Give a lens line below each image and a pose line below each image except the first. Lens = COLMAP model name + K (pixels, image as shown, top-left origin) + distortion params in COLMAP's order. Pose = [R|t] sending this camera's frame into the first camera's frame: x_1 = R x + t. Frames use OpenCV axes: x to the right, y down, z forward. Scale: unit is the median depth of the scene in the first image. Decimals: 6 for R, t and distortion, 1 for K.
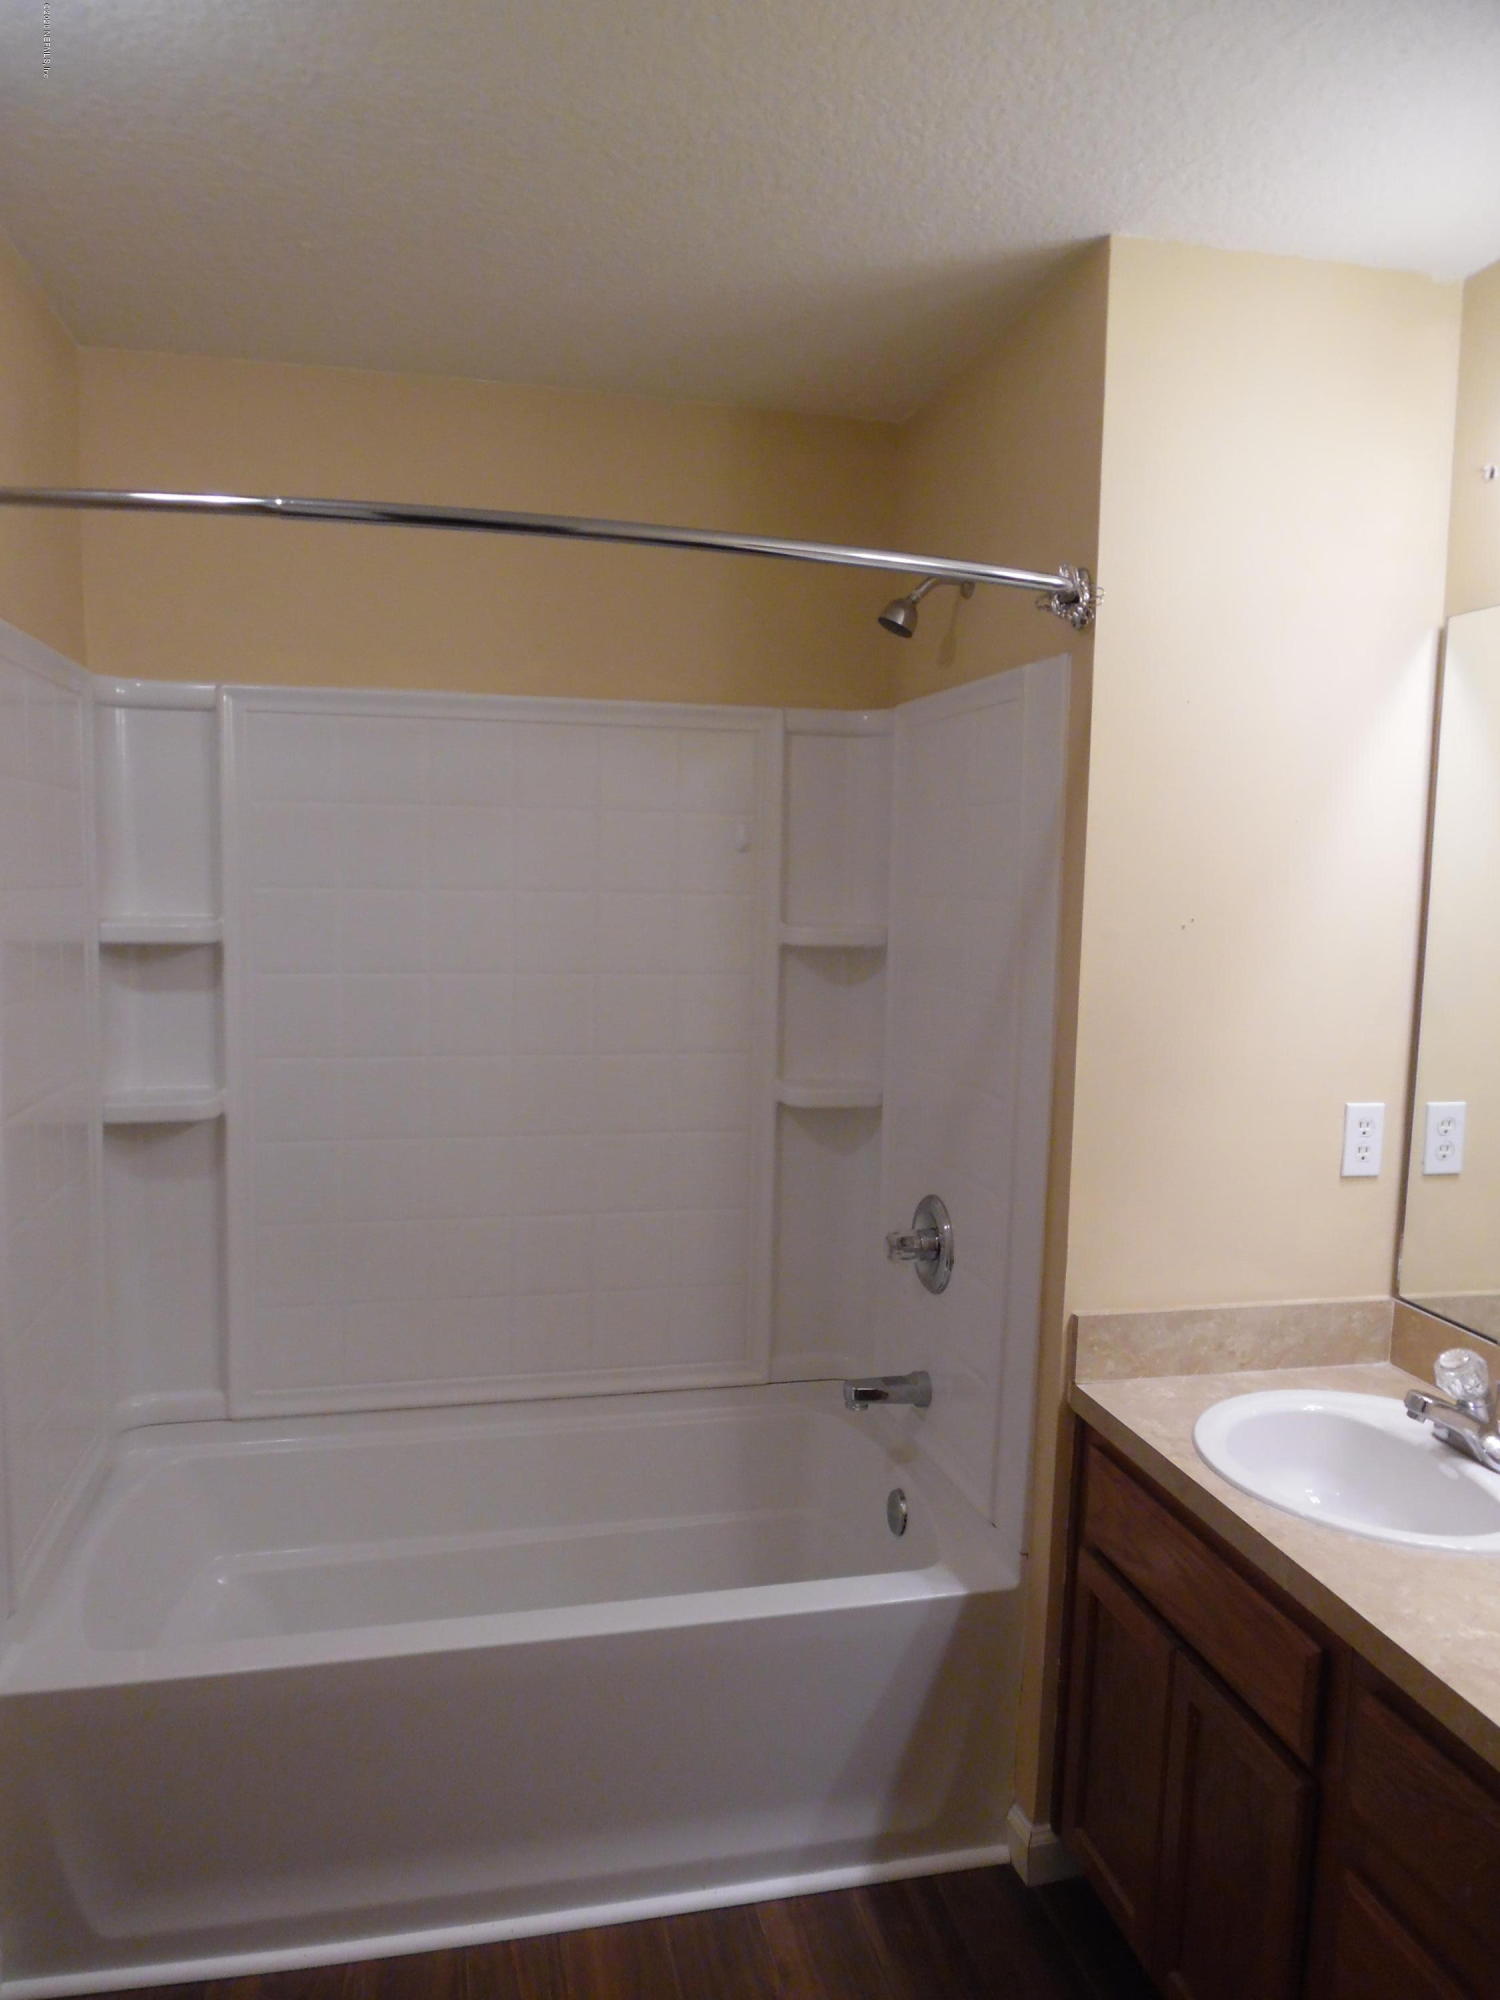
lens RADIAL K [[1421.2, 0, 751.4], [0, 1421.2, 1006.6], [0, 0, 1]] dist [-0.003351, 0.003055]
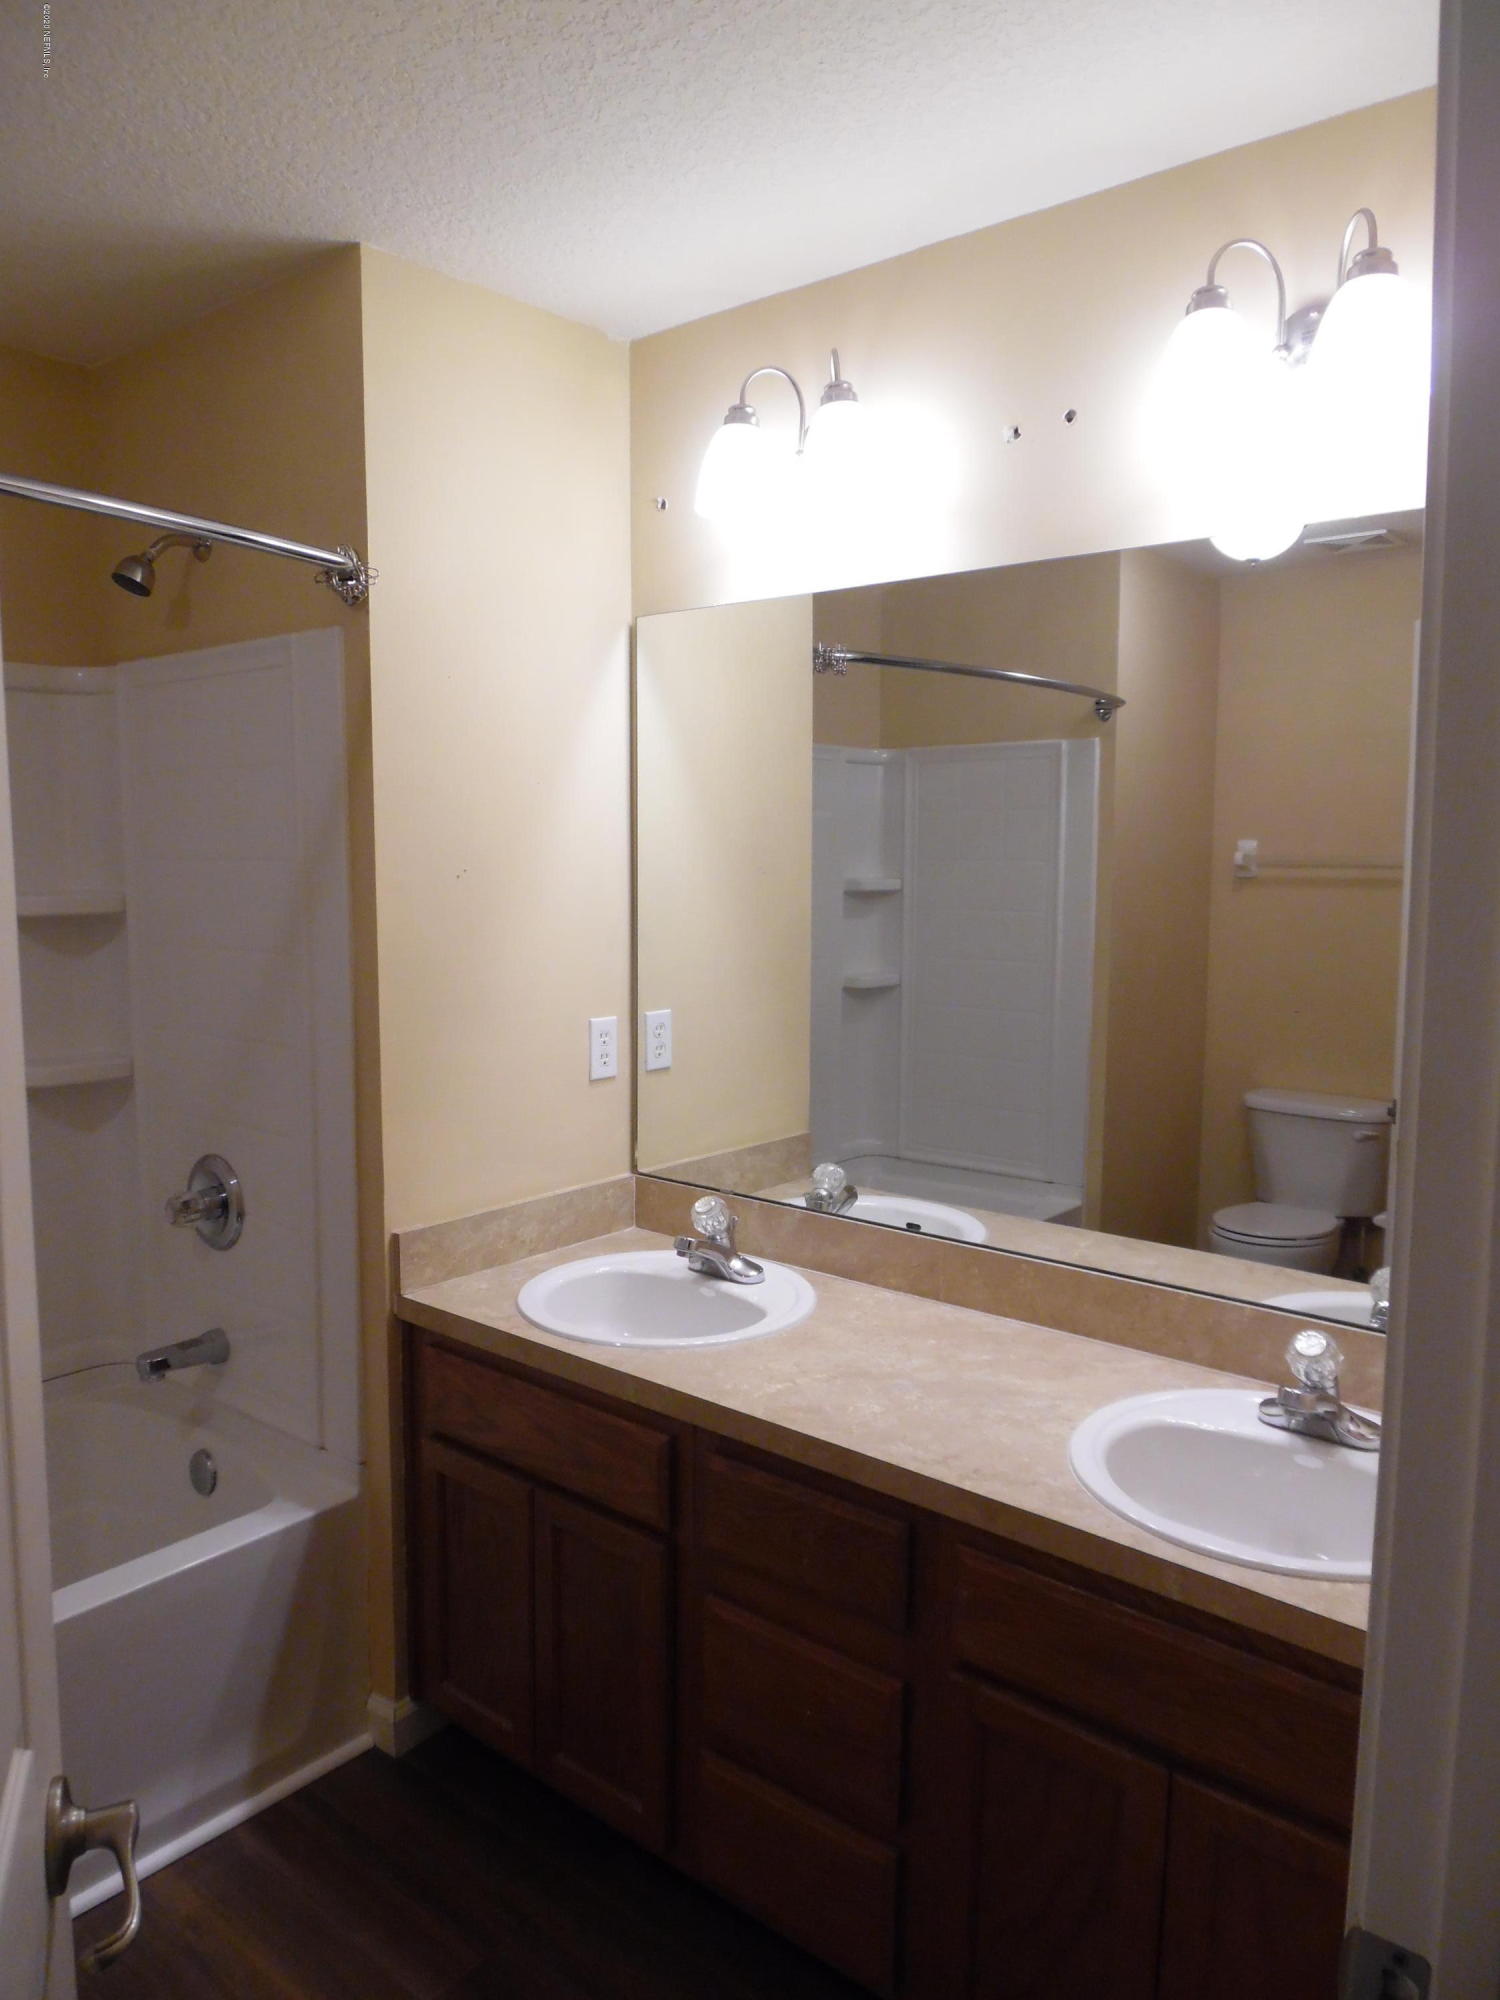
lens RADIAL K [[1421.2, 0, 751.4], [0, 1421.2, 1006.6], [0, 0, 1]] dist [-0.003351, 0.003055]
pose [[0.801332, -0.090241, 0.591374, -0.181653], [0.075864, 0.995905, 0.049172, 0.008955], [-0.593389, 0.005461, 0.804897, -0.048271]]
